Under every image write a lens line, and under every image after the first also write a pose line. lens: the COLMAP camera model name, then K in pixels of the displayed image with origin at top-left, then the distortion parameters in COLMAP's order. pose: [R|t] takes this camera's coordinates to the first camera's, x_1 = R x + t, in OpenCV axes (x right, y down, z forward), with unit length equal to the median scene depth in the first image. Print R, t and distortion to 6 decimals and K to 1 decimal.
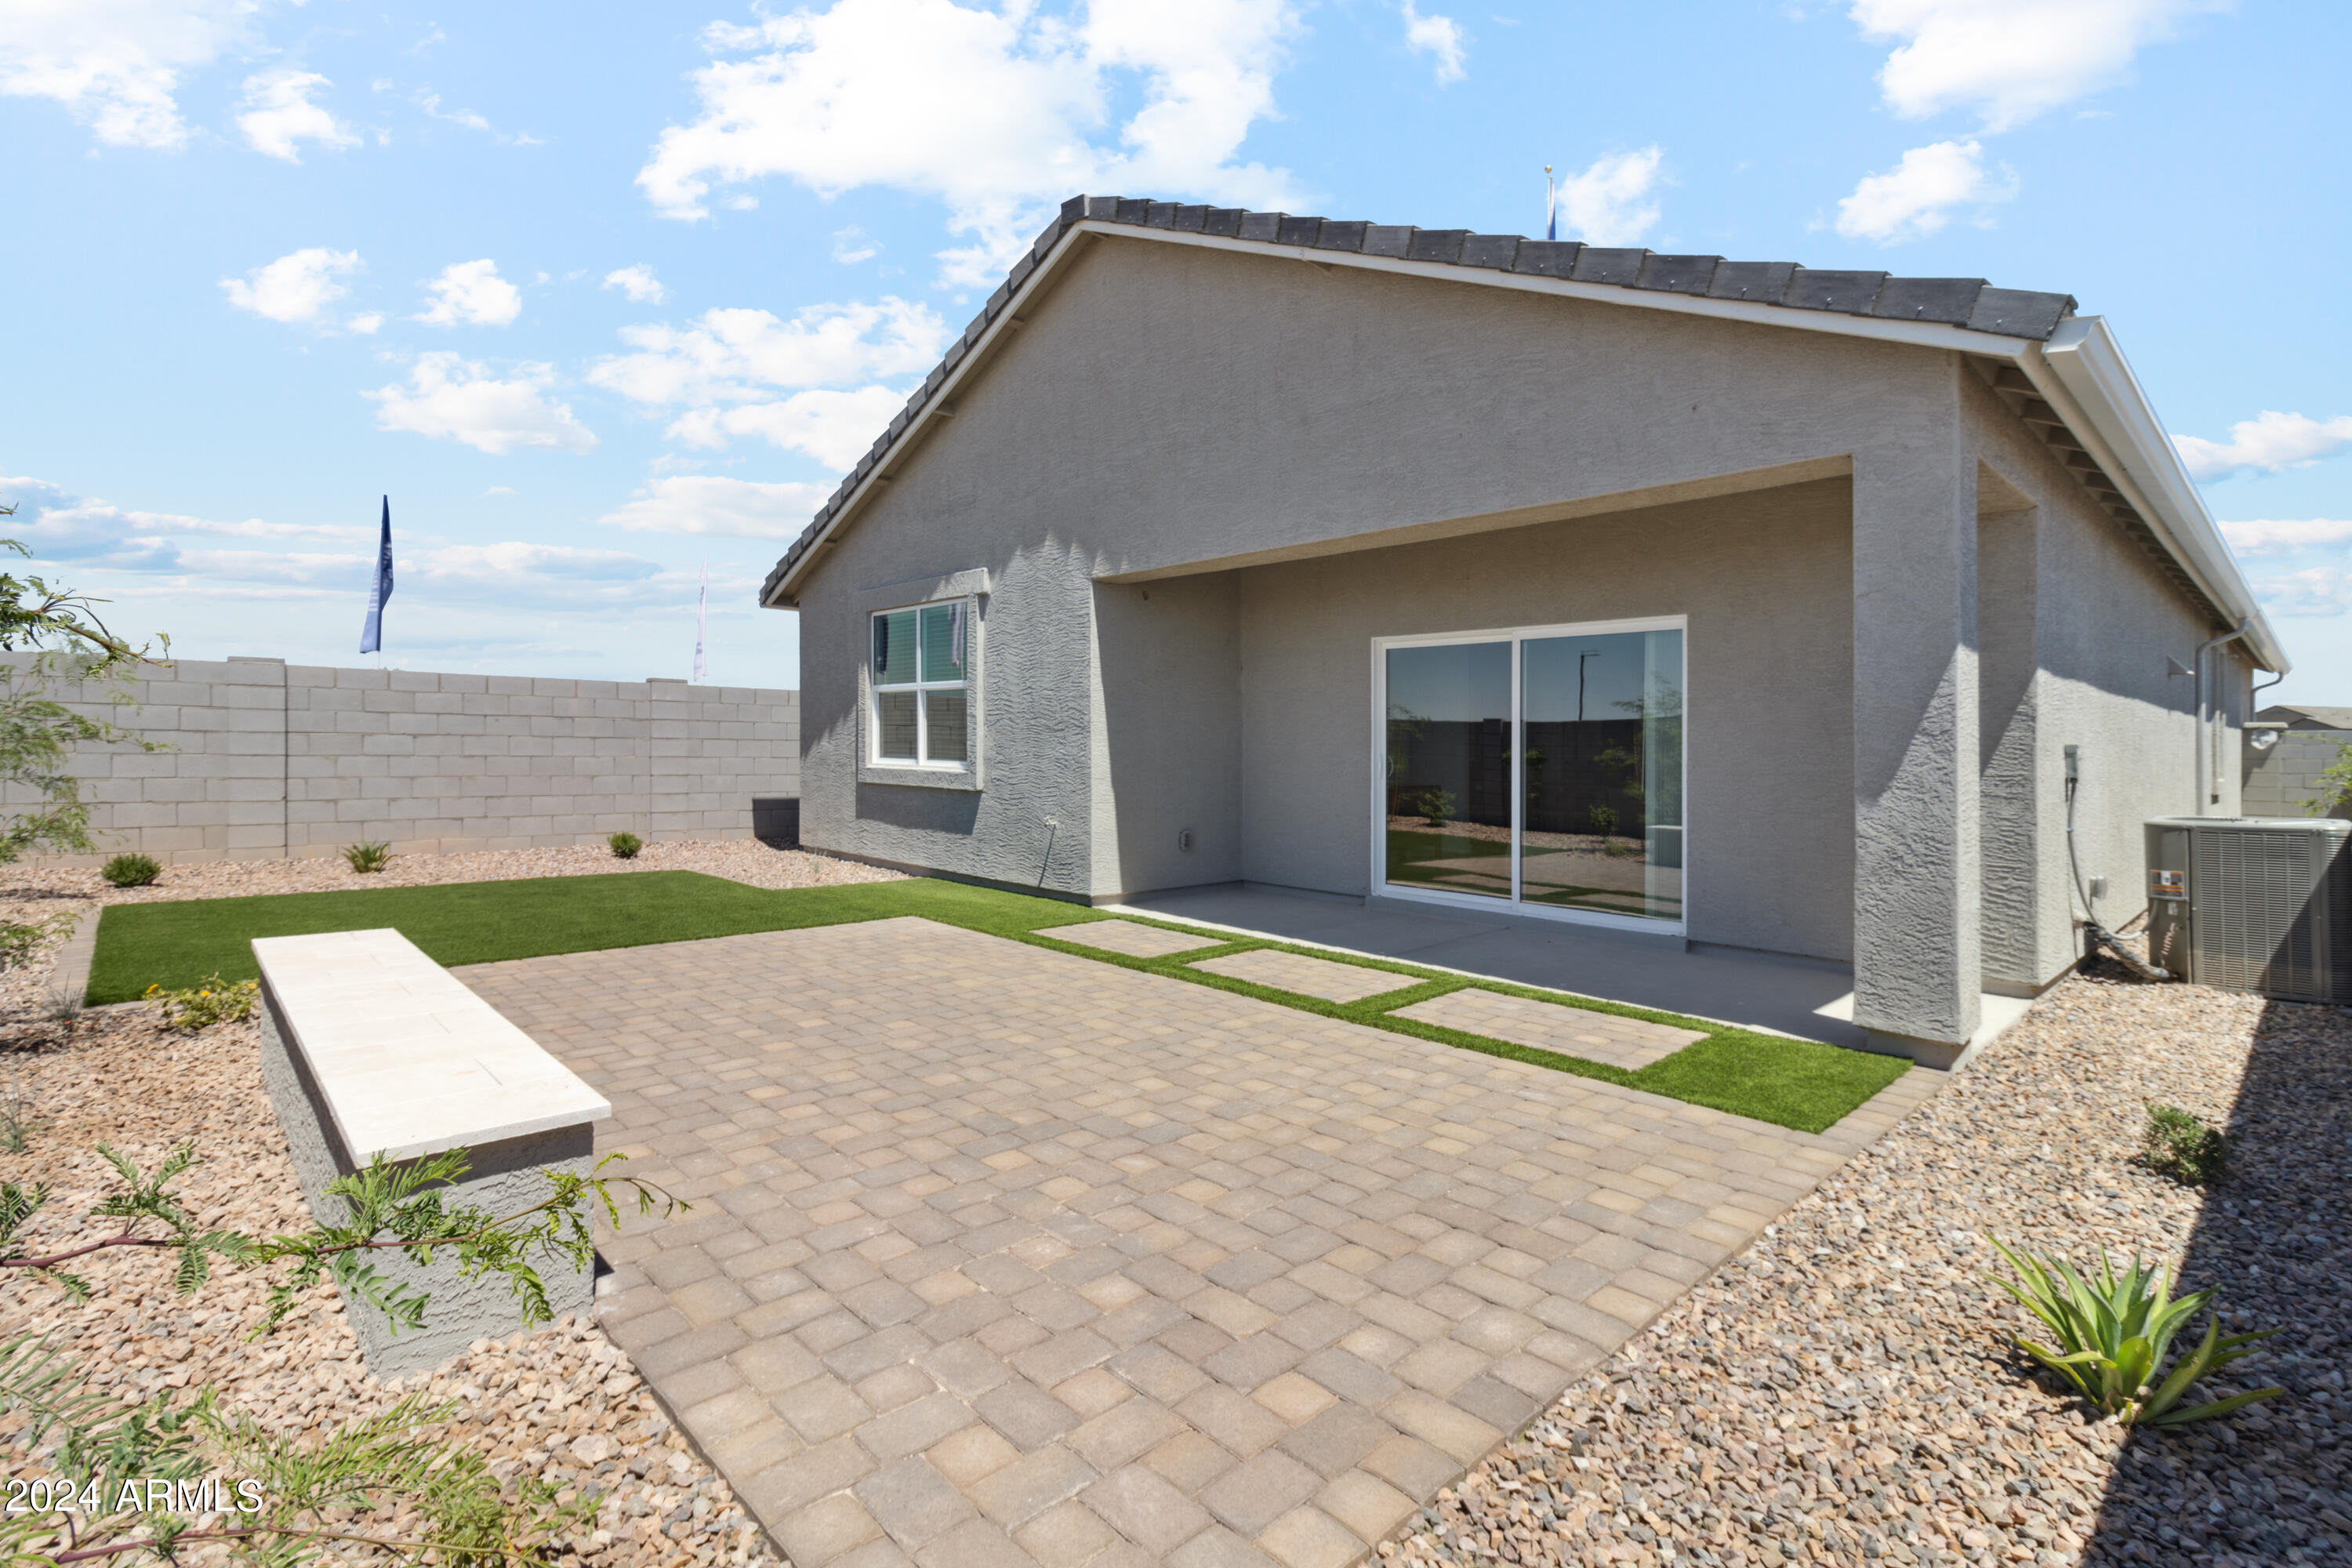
lens RADIAL K [[1100.5, 0, 1173.4], [0, 1100.5, 767.0], [0, 0, 1]] dist [0.000820, 0.000072]
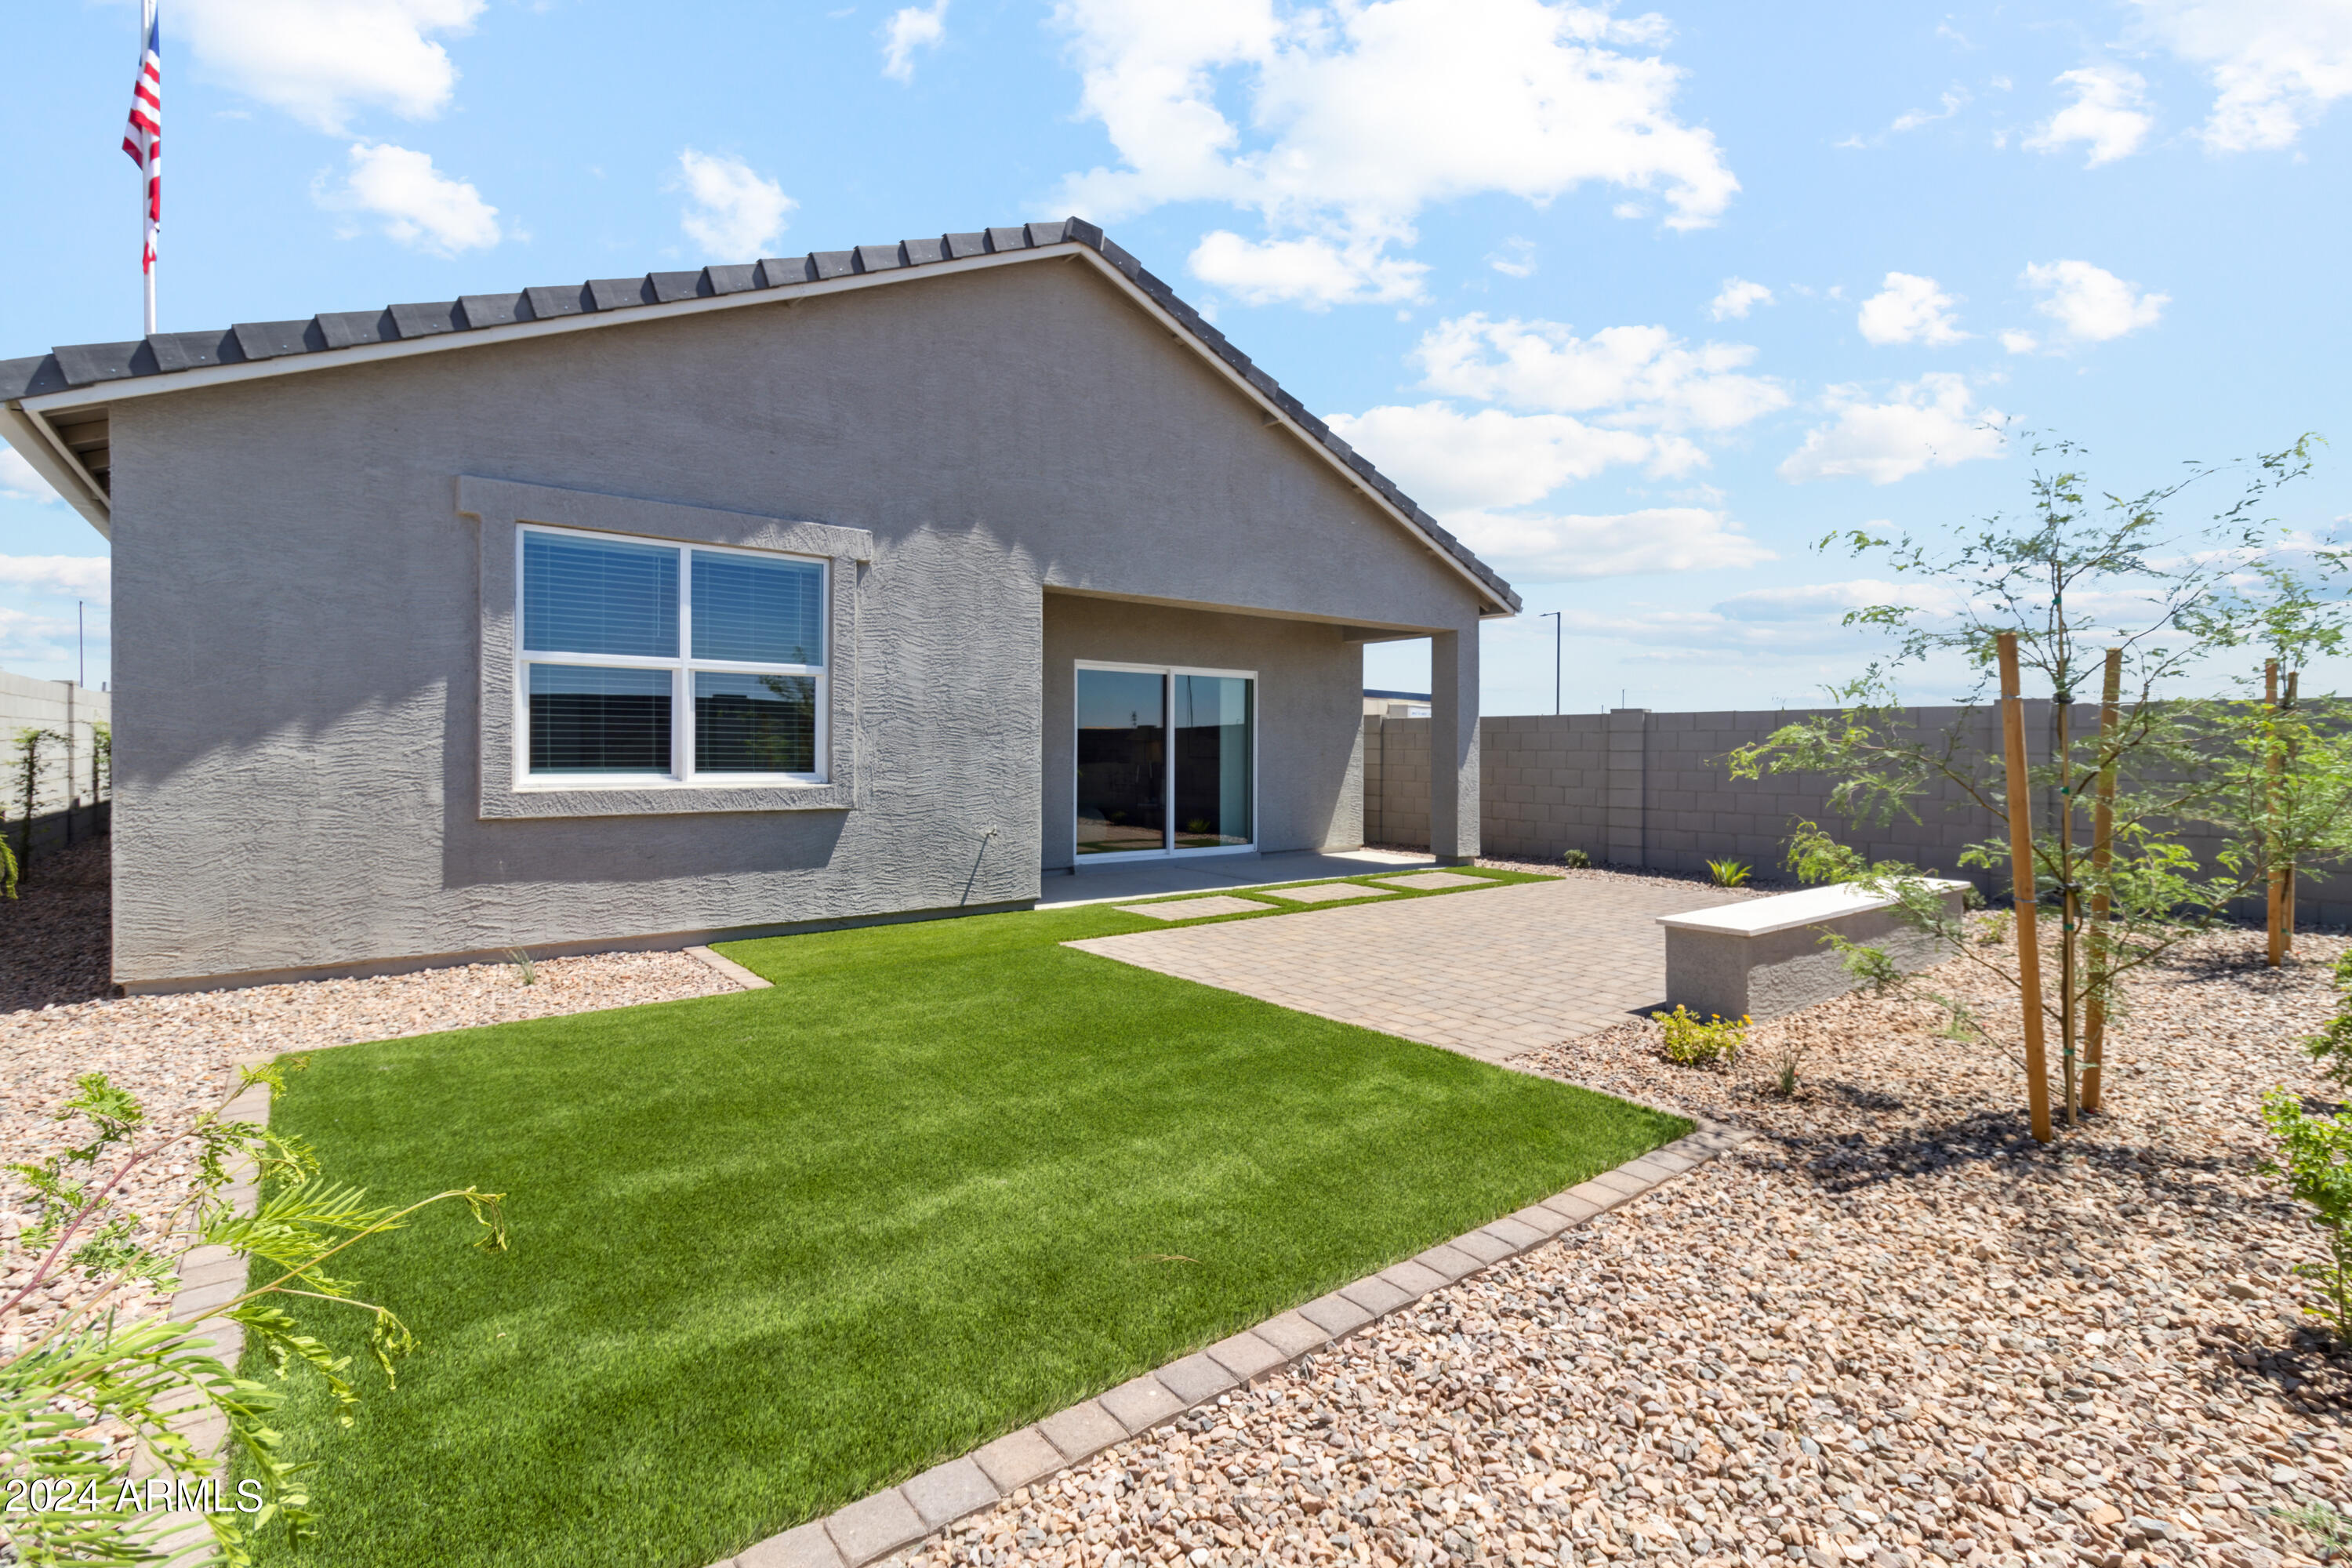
lens RADIAL K [[1100.5, 0, 1173.2], [0, 1100.5, 764.3], [0, 0, 1]] dist [0.000820, 0.000072]
pose [[0.082836, -0.033267, 0.996008, -1.015591], [0.010943, 0.999413, 0.032470, -0.035718], [-0.996503, 0.008210, 0.083152, 0.751840]]
